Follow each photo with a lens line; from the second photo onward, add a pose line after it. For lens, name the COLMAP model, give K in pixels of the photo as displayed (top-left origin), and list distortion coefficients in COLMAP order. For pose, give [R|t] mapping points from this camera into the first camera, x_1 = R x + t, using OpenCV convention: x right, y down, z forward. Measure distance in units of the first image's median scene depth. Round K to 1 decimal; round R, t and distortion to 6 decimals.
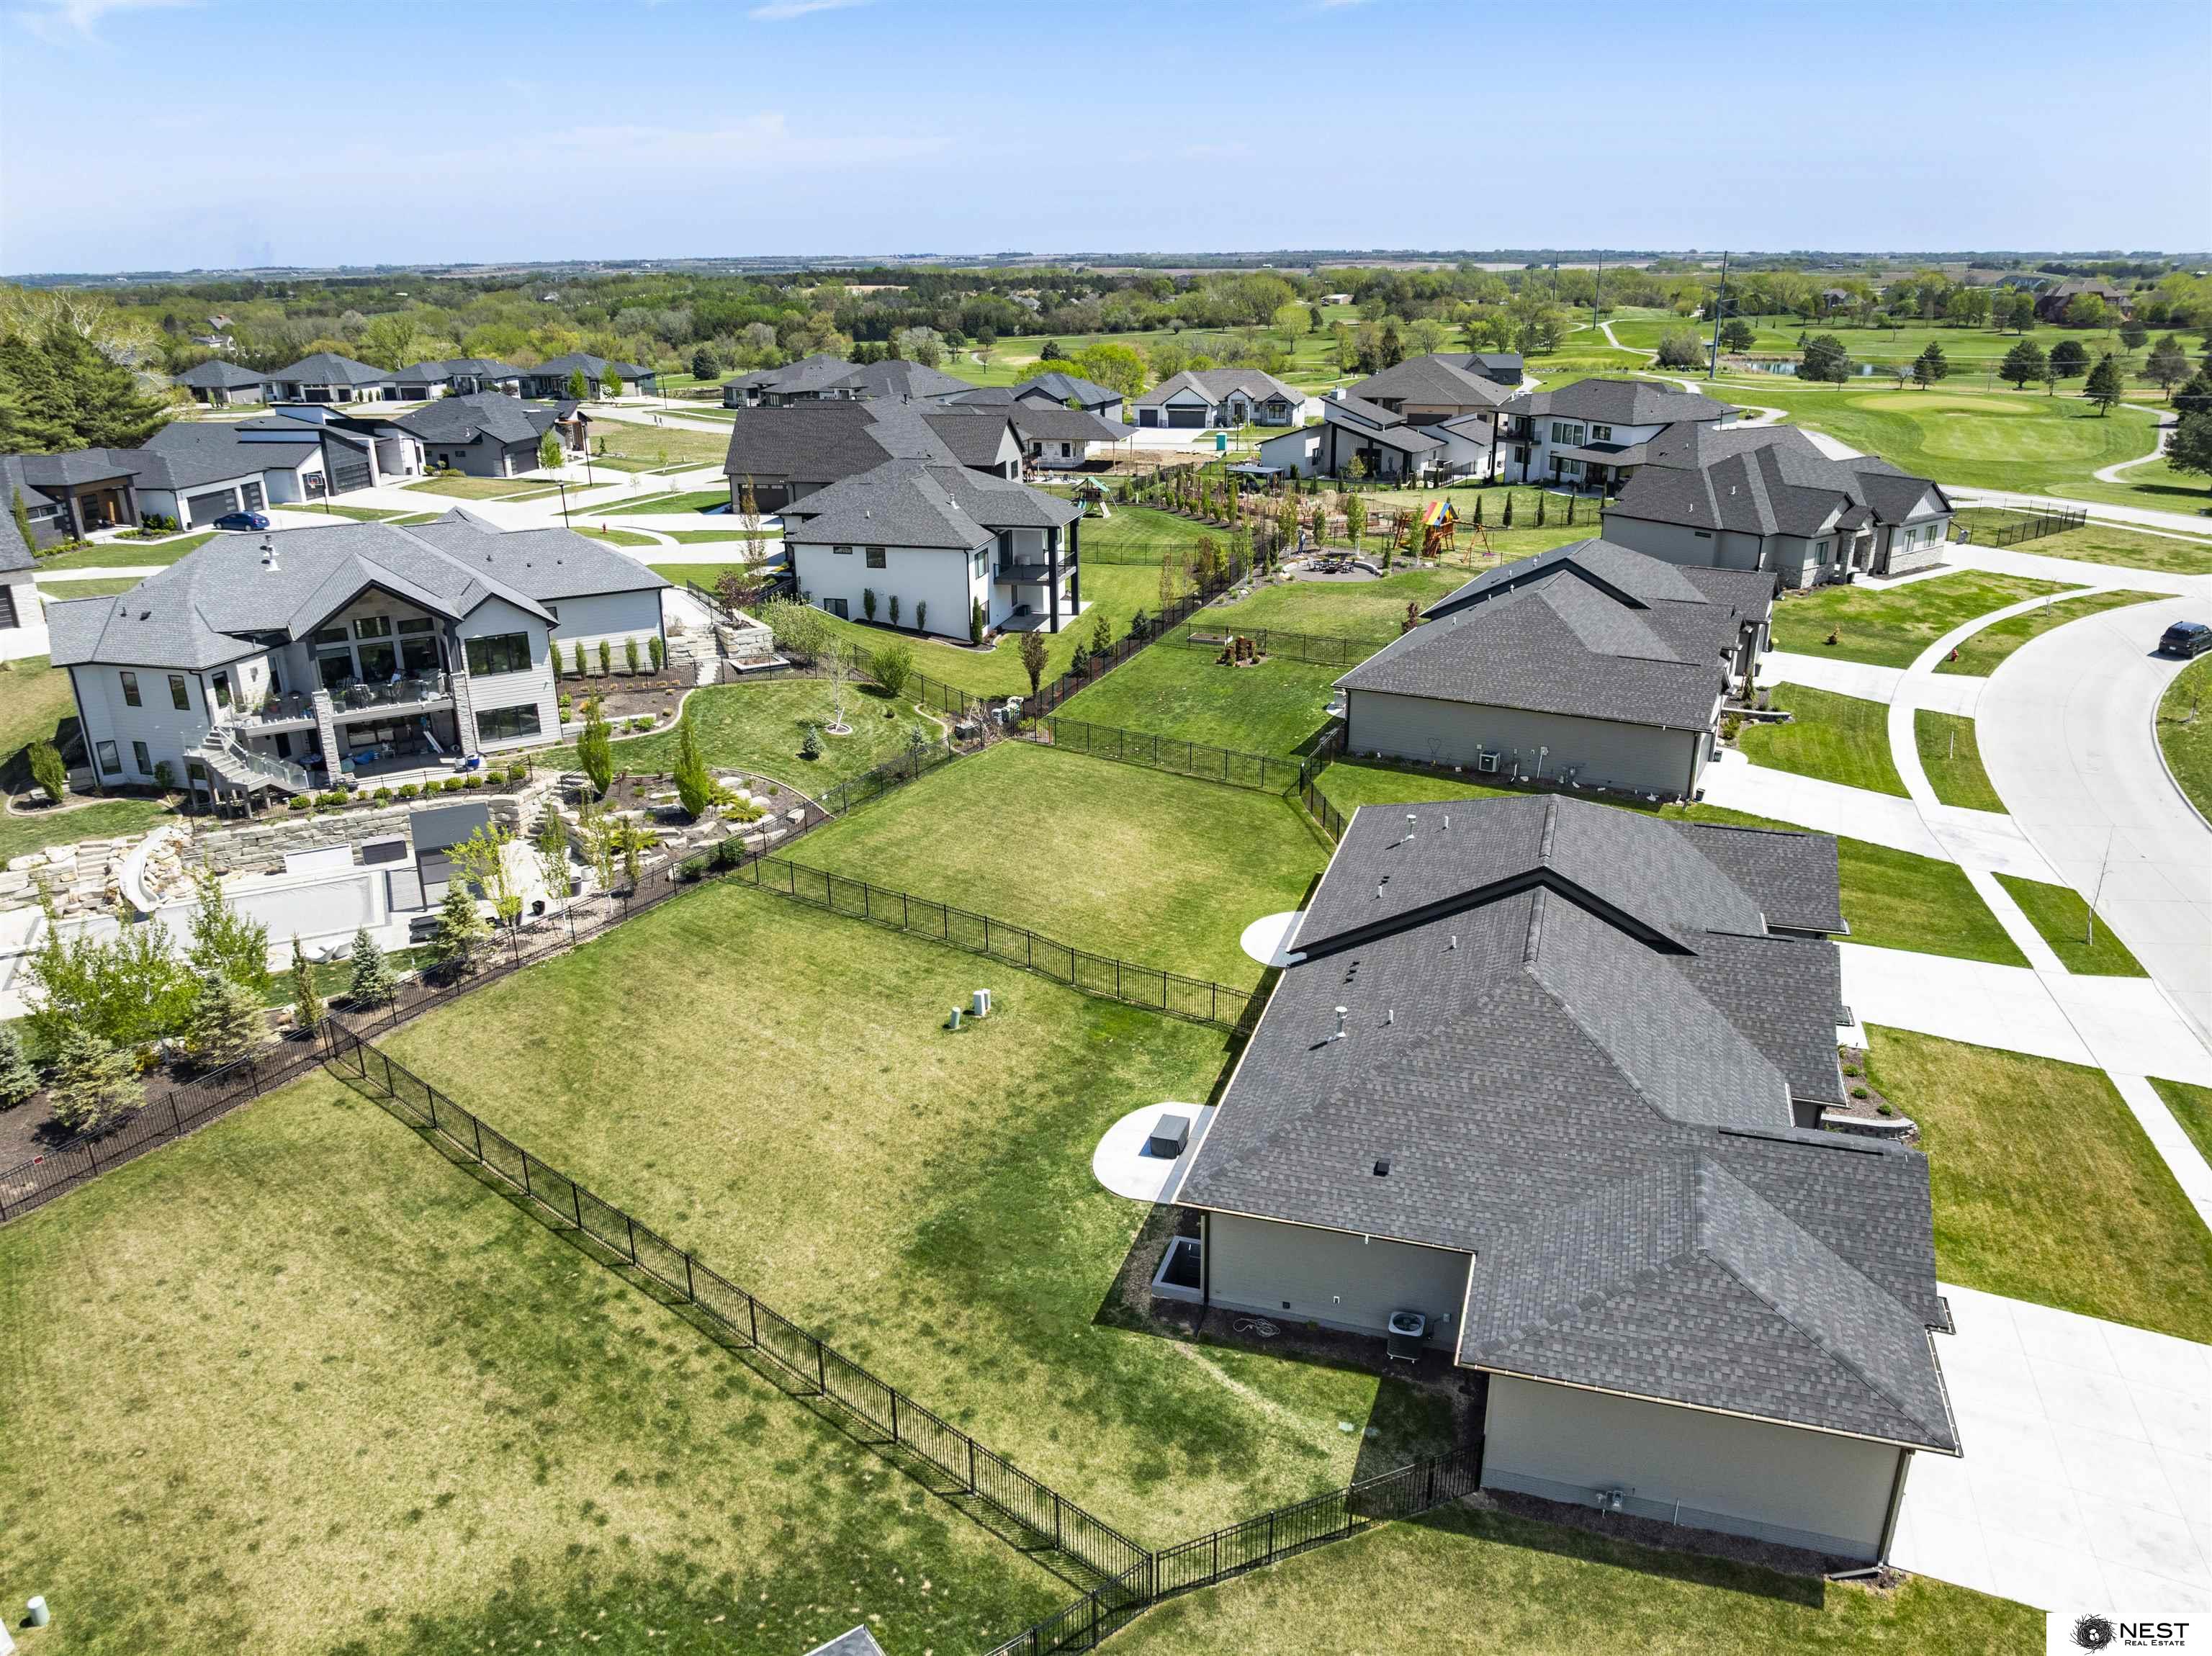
lens RADIAL K [[1564.1, 0, 1114.8], [0, 1564.1, 827.0], [0, 0, 1]] dist [-0.058670, 0.033858]
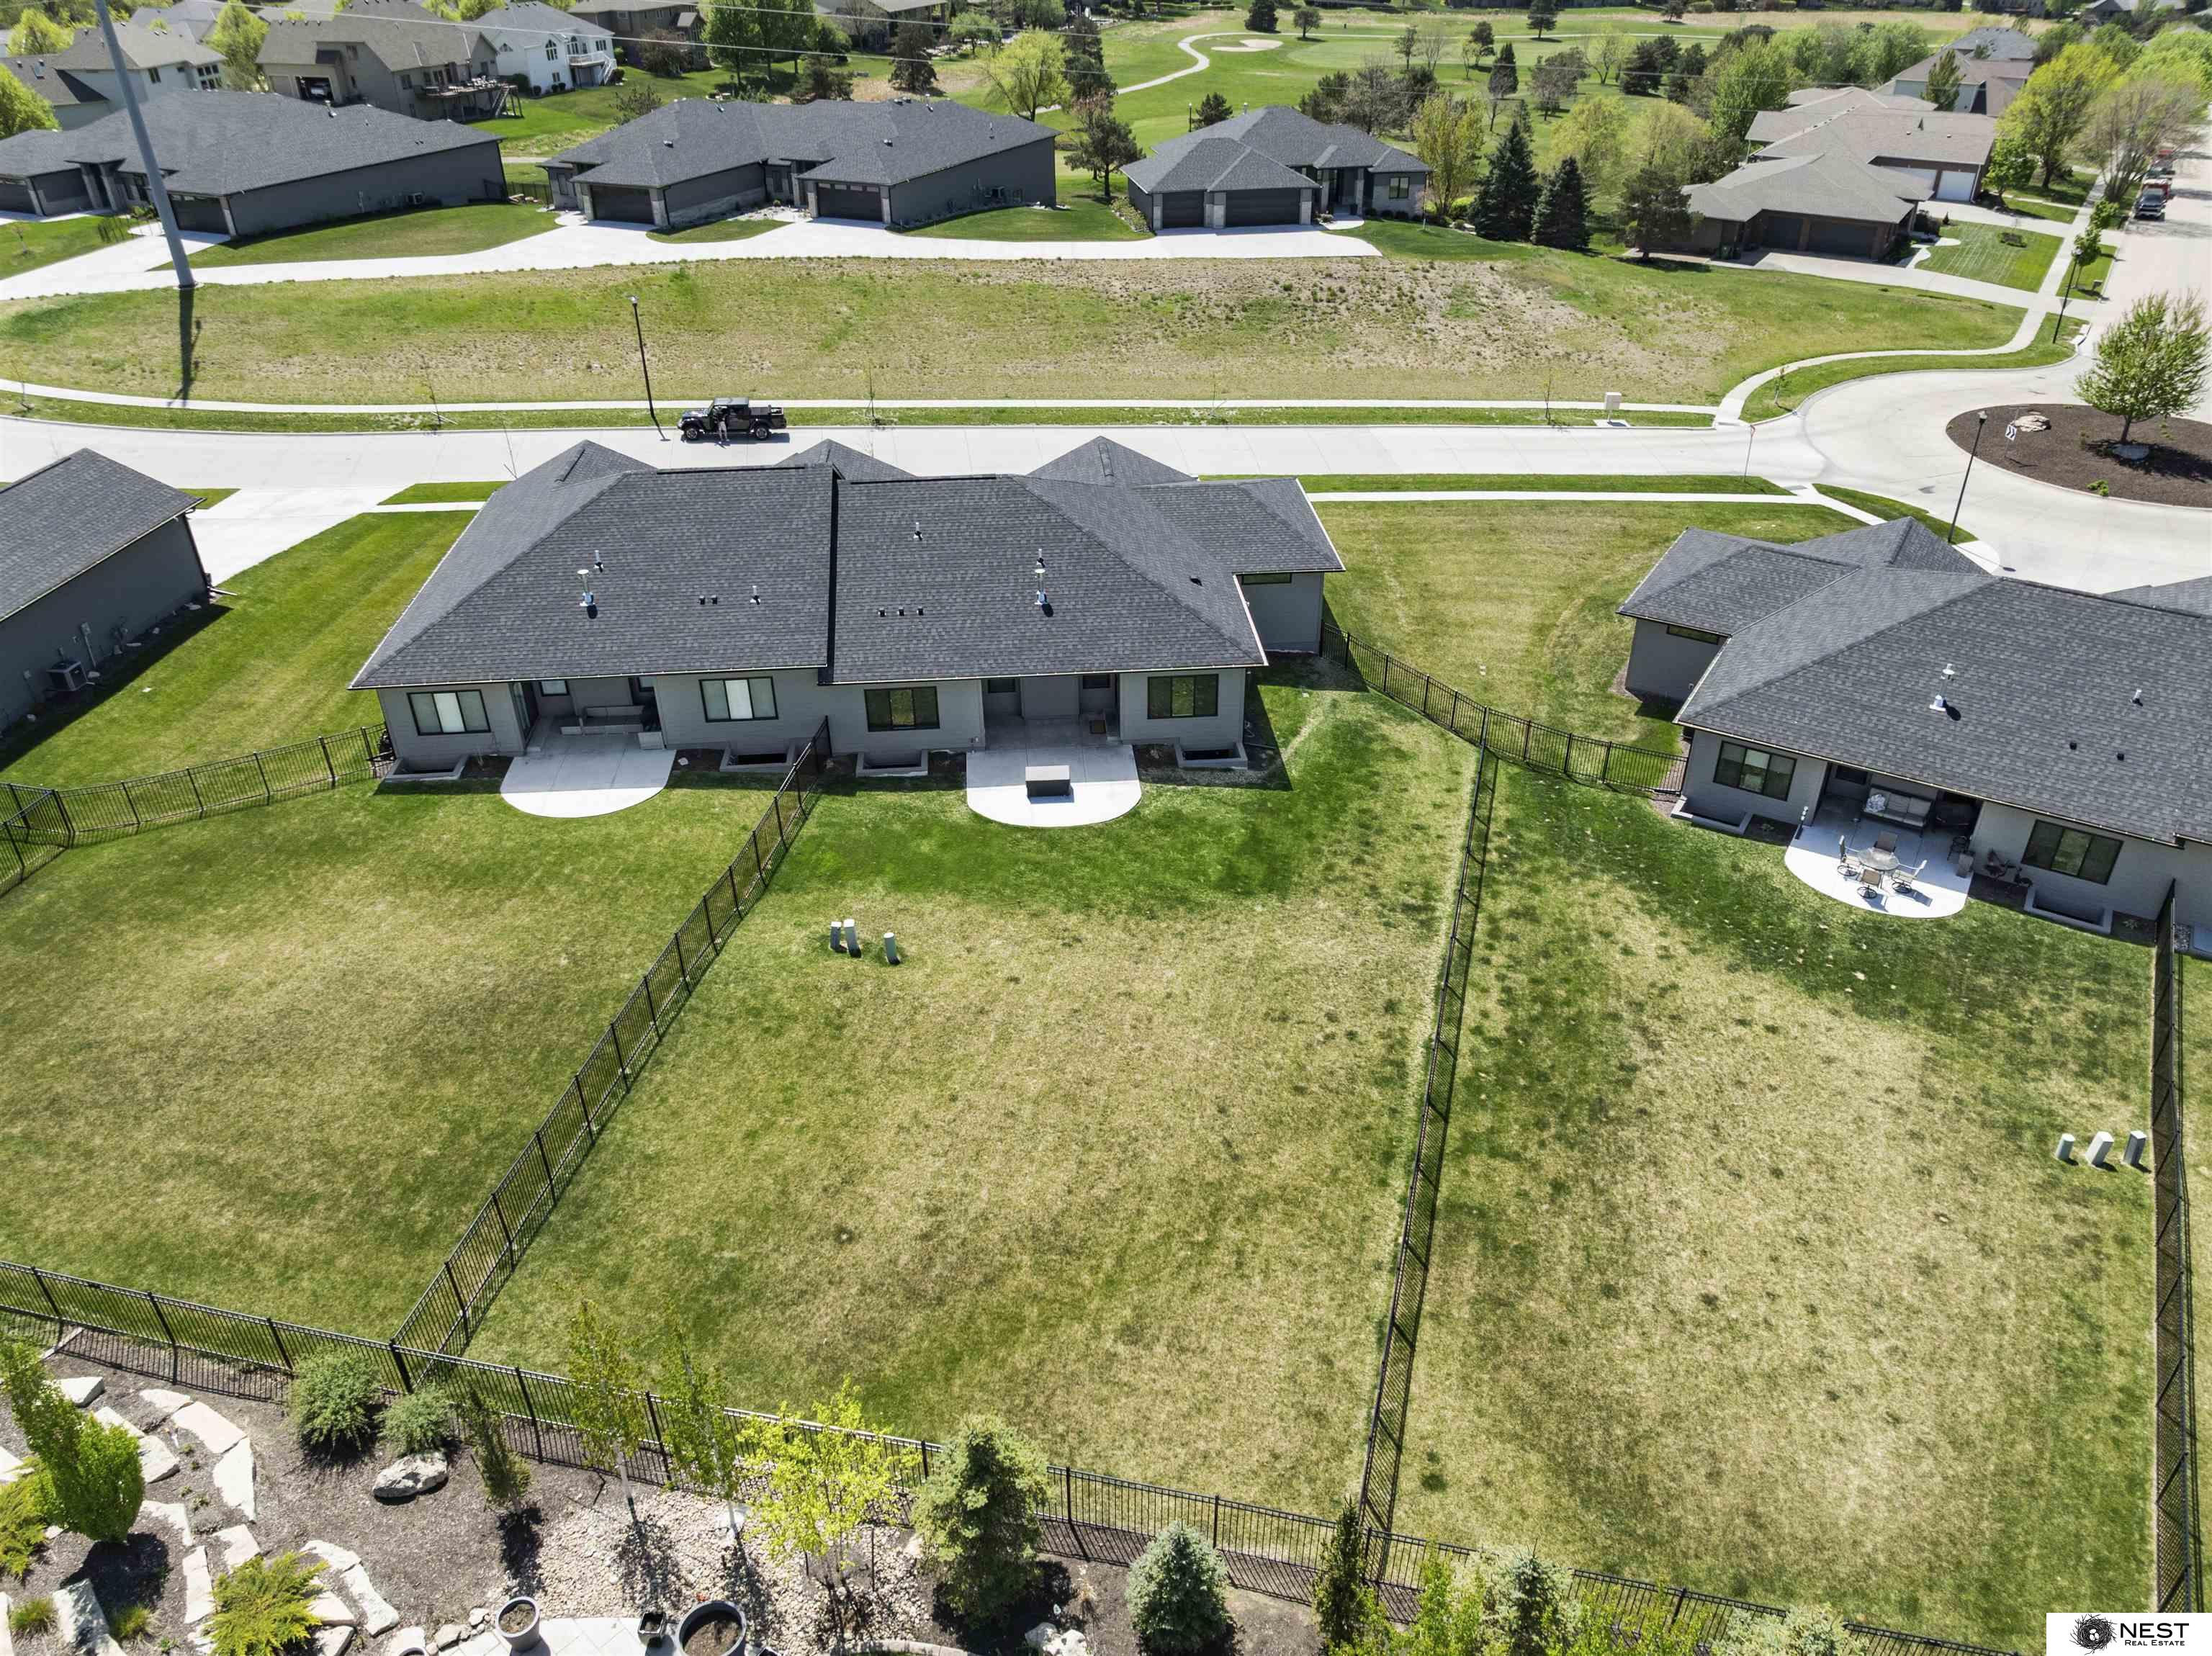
lens RADIAL K [[1556.8, 0, 1111.1], [0, 1556.8, 828.5], [0, 0, 1]] dist [-0.025065, -0.027556]
pose [[-0.374484, -0.481856, 0.792198, -1.023456], [0.336597, 0.725441, 0.600365, -0.487710], [-0.863982, 0.491478, -0.109475, 1.351110]]
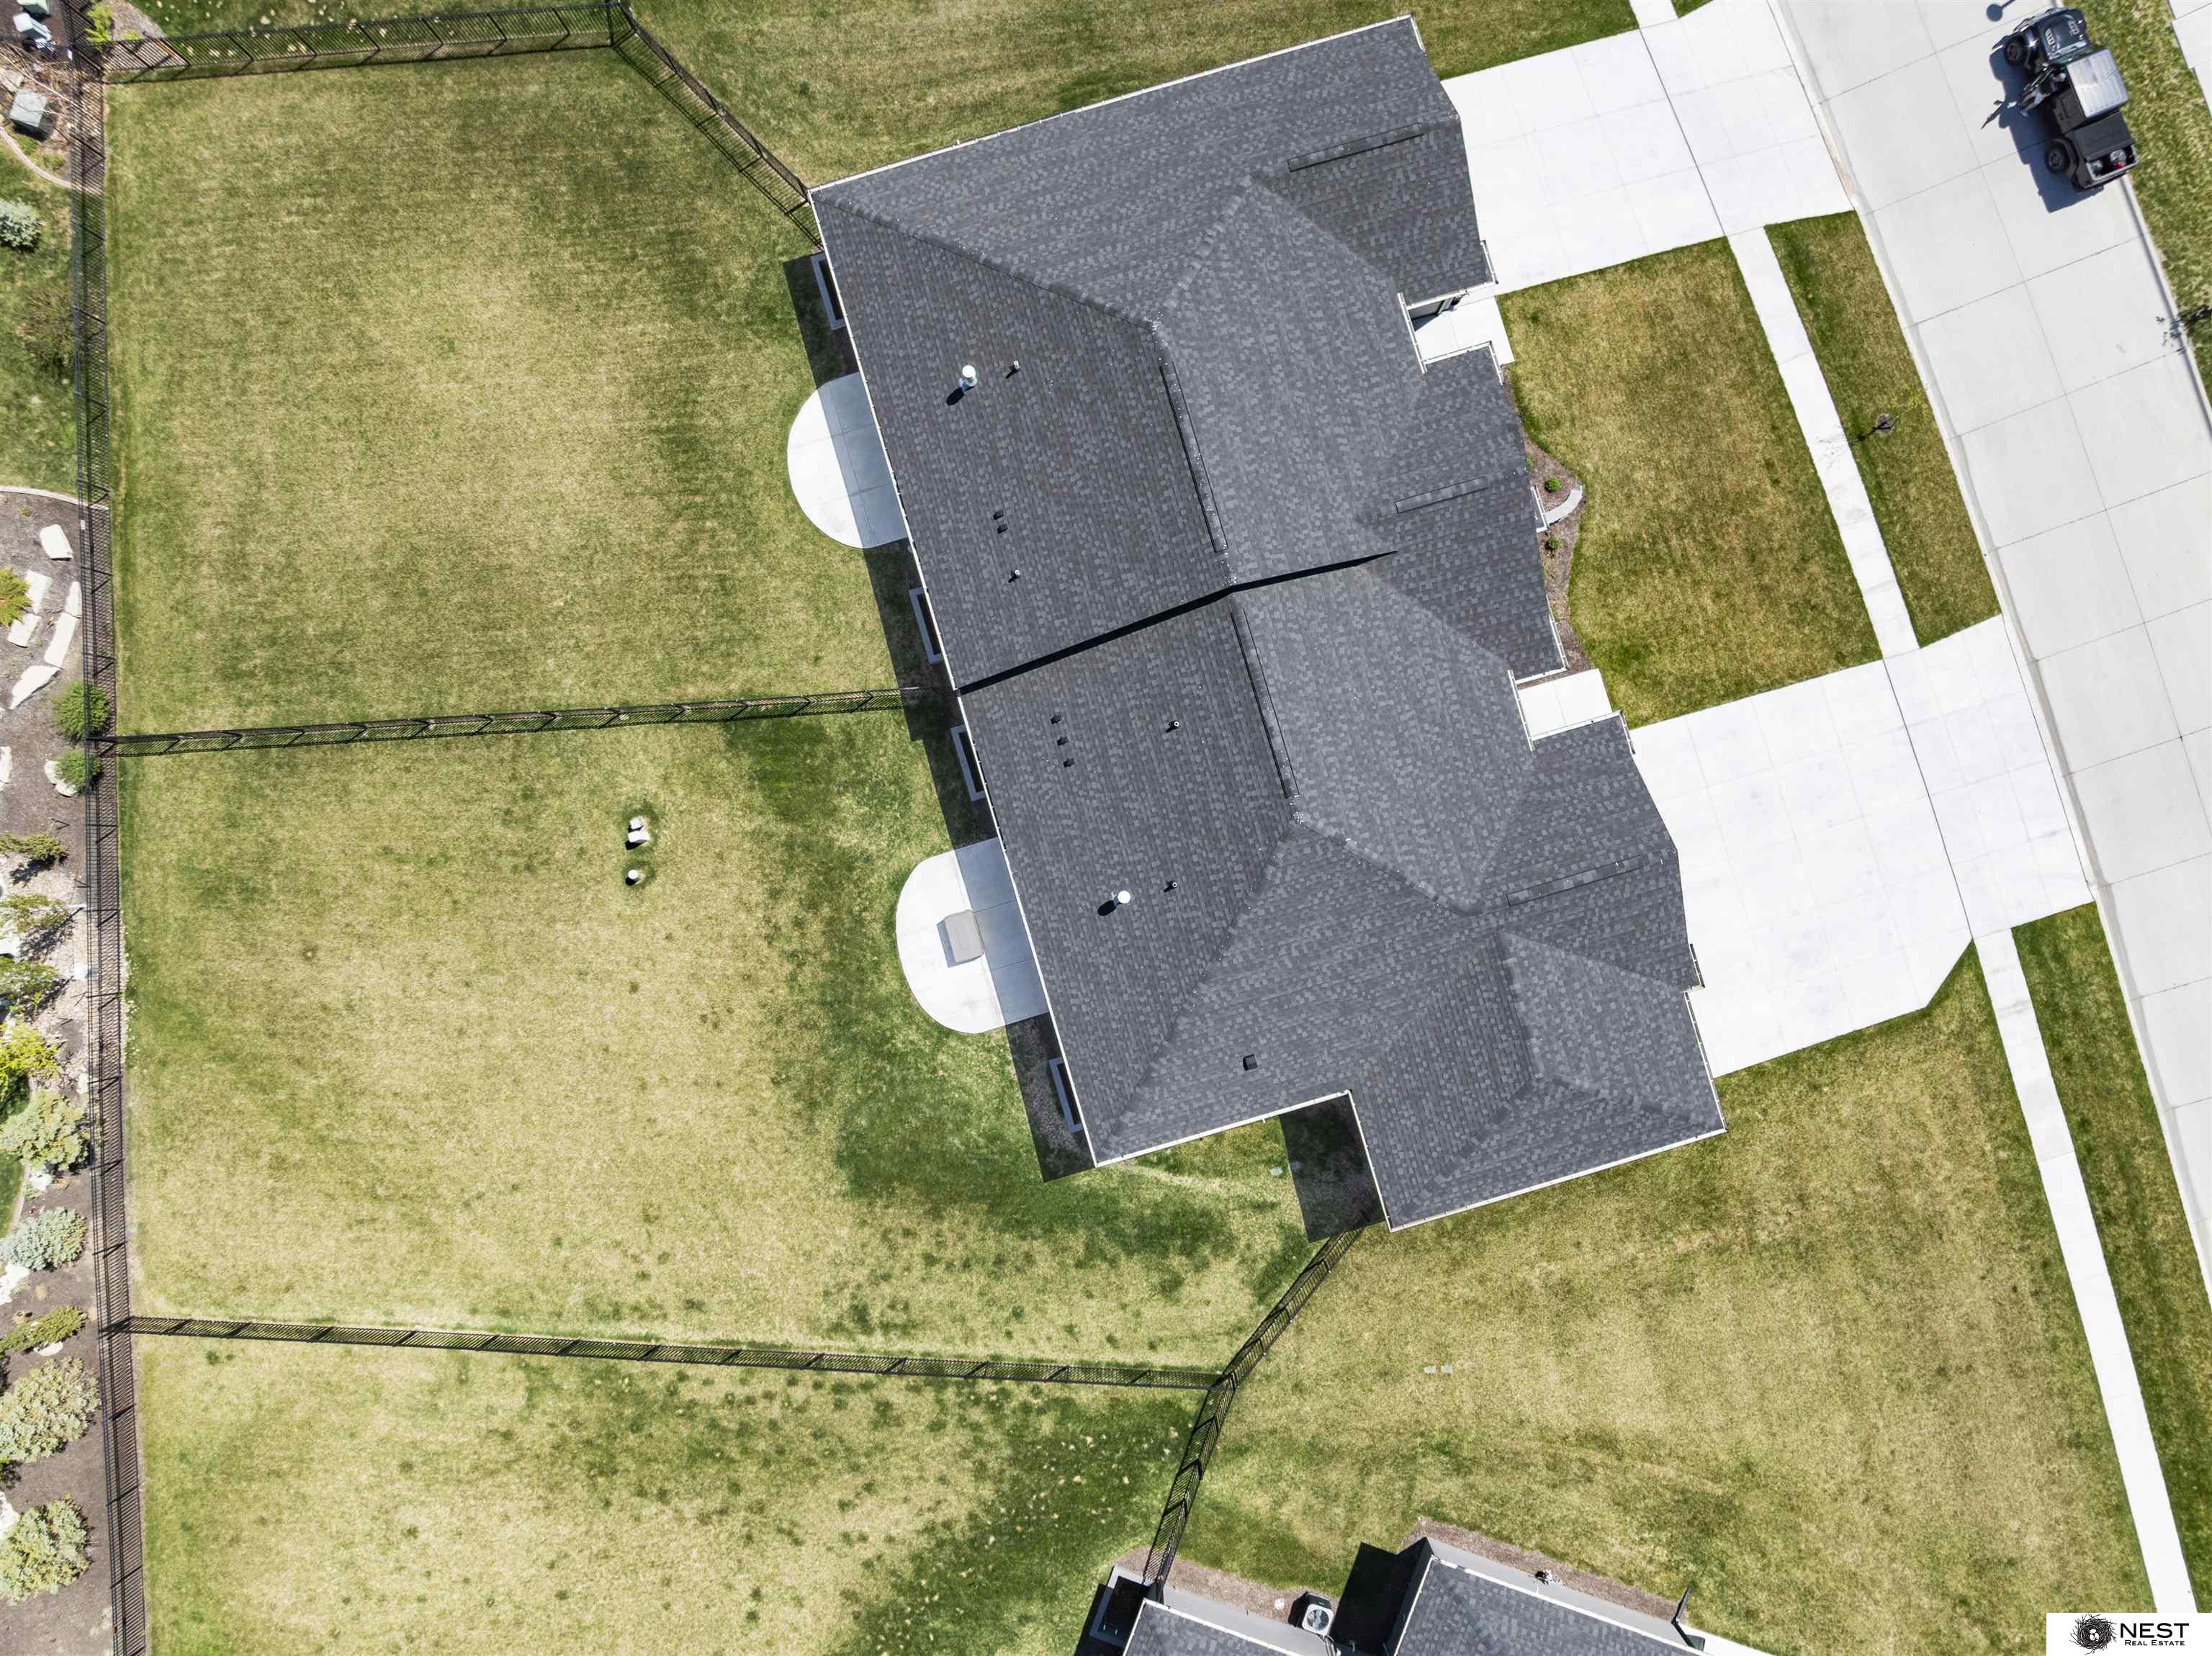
lens RADIAL K [[1556.8, 0, 1111.1], [0, 1556.8, 828.5], [0, 0, 1]] dist [-0.025065, -0.027556]
pose [[0.828626, -0.559706, 0.010380, 0.175416], [0.197896, 0.310223, 0.929838, -0.903077], [-0.523657, -0.768434, 0.367822, 0.787128]]
